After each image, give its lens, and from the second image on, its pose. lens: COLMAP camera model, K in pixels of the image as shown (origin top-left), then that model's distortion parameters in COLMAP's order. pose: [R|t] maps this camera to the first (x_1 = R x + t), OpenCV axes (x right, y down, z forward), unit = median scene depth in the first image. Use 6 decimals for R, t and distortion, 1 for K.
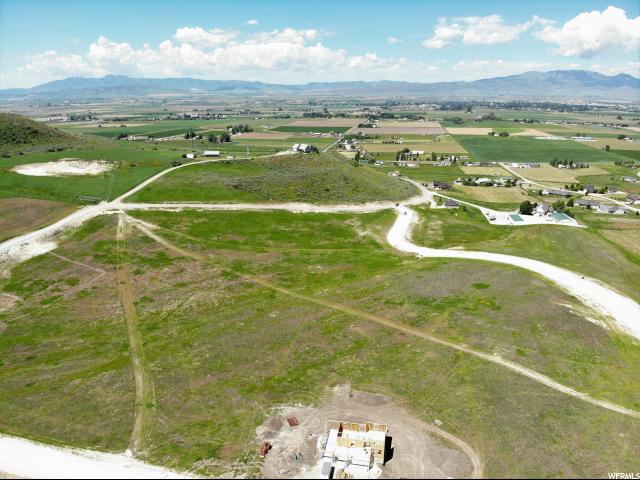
lens RADIAL K [[475.8, 0, 324.4], [0, 475.8, 246.2], [0, 0, 1]] dist [0.103909, -0.248989]
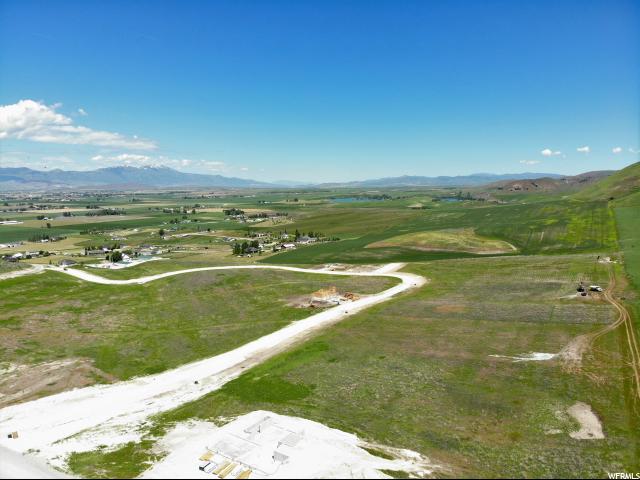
lens RADIAL K [[475.8, 0, 324.4], [0, 475.8, 246.2], [0, 0, 1]] dist [0.103909, -0.248989]
pose [[0.371395, -0.127867, 0.919628, -0.598476], [0.293175, 0.955949, 0.014518, 0.038847], [-0.880974, 0.264220, 0.392522, 0.007275]]
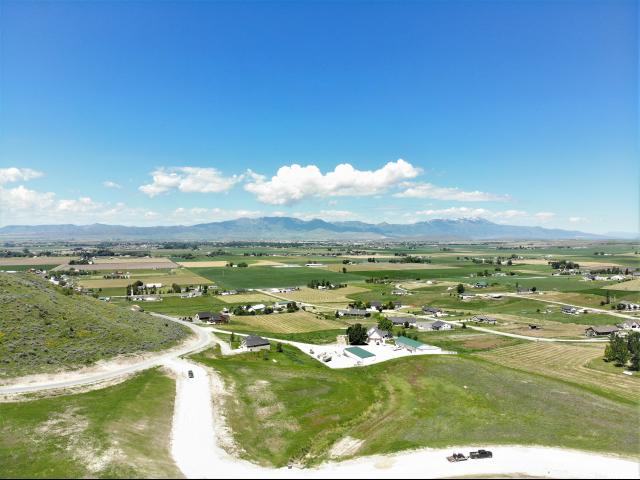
lens RADIAL K [[475.8, 0, 324.4], [0, 475.8, 246.2], [0, 0, 1]] dist [0.103909, -0.248989]
pose [[0.848528, -0.014154, 0.528961, 0.032885], [0.164722, 0.957039, -0.238629, -0.052074], [-0.502858, 0.289615, 0.814406, 0.490712]]
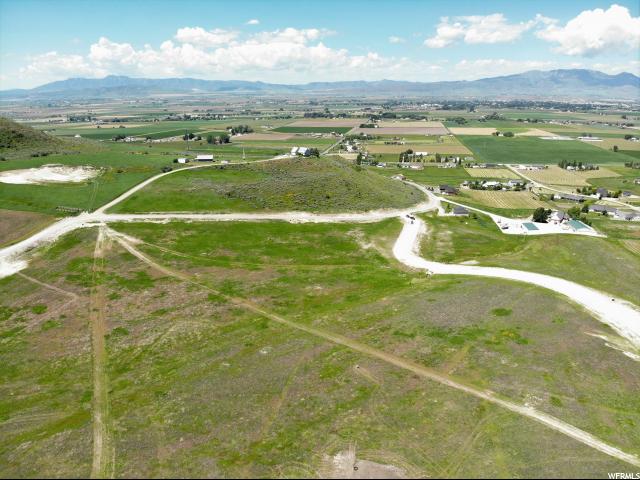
lens RADIAL K [[475.8, 0, 324.4], [0, 475.8, 246.2], [0, 0, 1]] dist [0.103909, -0.248989]
pose [[0.999991, -0.002293, -0.003541, 0.002243], [0.002294, 0.999997, 0.000310, -0.022148], [0.003540, -0.000318, 0.999994, 0.066781]]
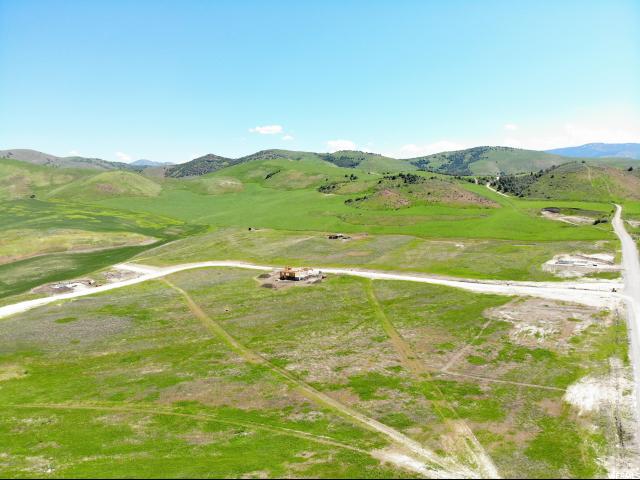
lens RADIAL K [[475.8, 0, 324.4], [0, 475.8, 246.2], [0, 0, 1]] dist [0.103909, -0.248989]
pose [[-0.928594, -0.044335, 0.368440, -0.314743], [0.116918, 0.907323, 0.403852, -0.234011], [-0.352199, 0.418091, -0.837350, 0.902234]]
